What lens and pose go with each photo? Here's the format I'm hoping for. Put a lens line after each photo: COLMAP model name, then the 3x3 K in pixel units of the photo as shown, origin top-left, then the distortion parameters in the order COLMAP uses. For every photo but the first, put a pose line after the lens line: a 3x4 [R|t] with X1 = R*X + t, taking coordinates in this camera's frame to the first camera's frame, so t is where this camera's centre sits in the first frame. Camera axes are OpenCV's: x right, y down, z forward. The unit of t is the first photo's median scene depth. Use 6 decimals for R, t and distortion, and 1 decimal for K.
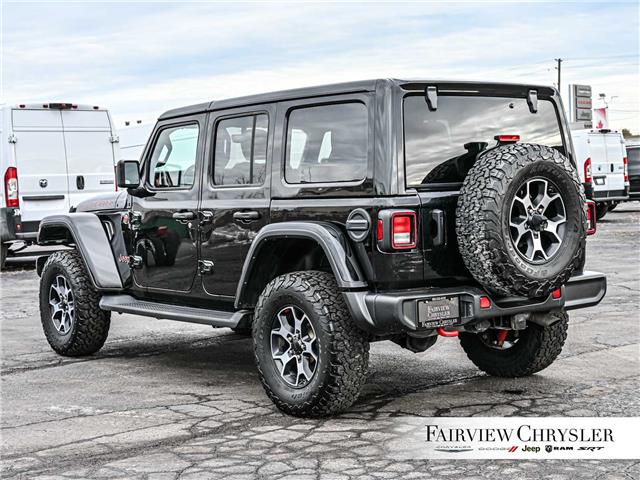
lens RADIAL K [[1108.6, 0, 320.0], [0, 1108.6, 240.0], [0, 0, 1]] dist [0.018697, 0.046638]
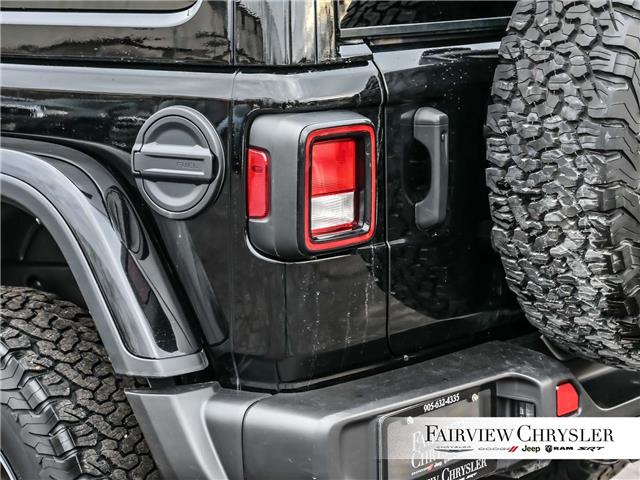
lens RADIAL K [[2021.8, 0, 320.0], [0, 2021.8, 240.0], [0, 0, 1]] dist [-0.024106, -0.166942]
pose [[0.978653, -0.012878, 0.205118, -0.039132], [-0.006588, 0.995556, 0.093936, -0.043608], [-0.205416, -0.093282, 0.974219, 0.458273]]
